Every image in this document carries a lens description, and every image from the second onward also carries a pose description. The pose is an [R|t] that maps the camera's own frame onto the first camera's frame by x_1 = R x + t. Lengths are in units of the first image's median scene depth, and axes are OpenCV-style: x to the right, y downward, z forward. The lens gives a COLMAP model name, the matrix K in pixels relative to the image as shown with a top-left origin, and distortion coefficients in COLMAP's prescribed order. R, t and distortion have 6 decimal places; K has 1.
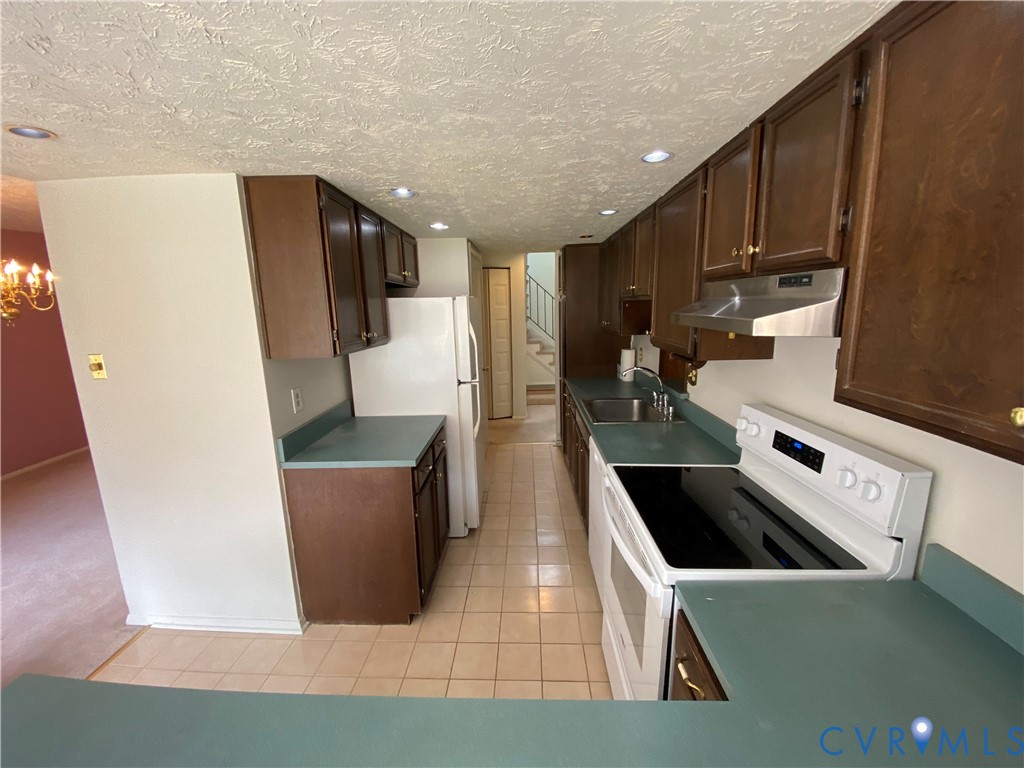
lens RADIAL K [[414.3, 0, 514.7], [0, 414.3, 381.5], [0, 0, 1]] dist [0.002391, -0.014022]
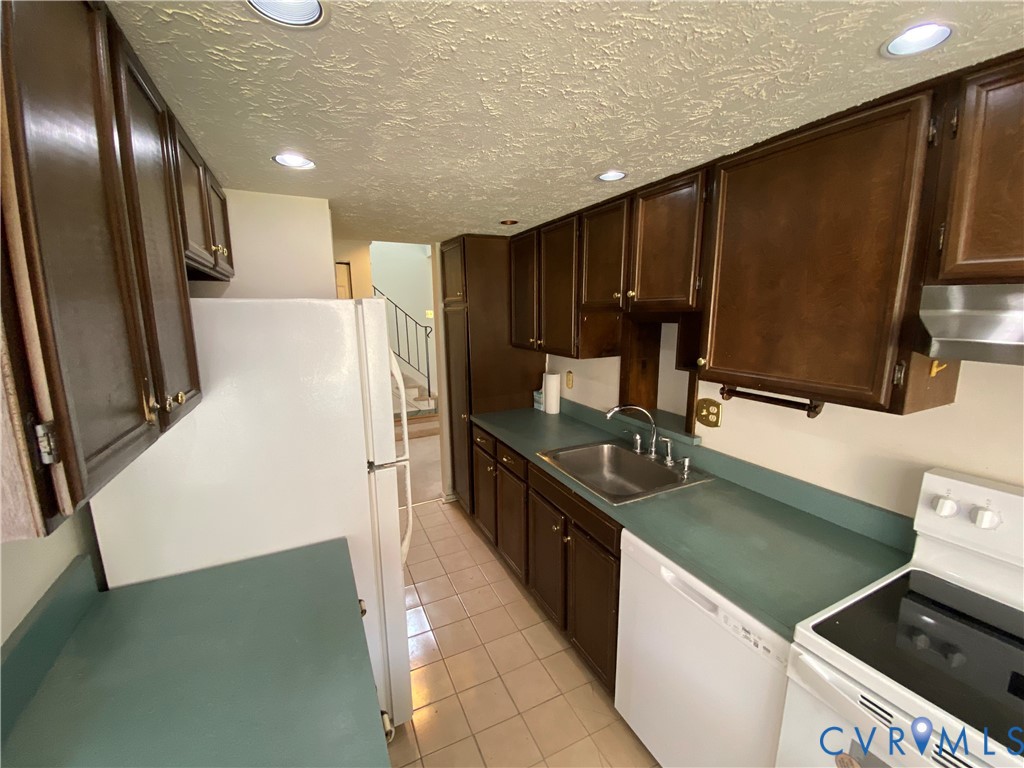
lens RADIAL K [[414.3, 0, 514.7], [0, 414.3, 381.5], [0, 0, 1]] dist [0.002391, -0.014022]
pose [[0.885782, -0.061347, 0.460029, -0.206505], [0.071345, 0.997442, -0.004361, -0.087250], [-0.458585, 0.036684, 0.887893, 0.461963]]
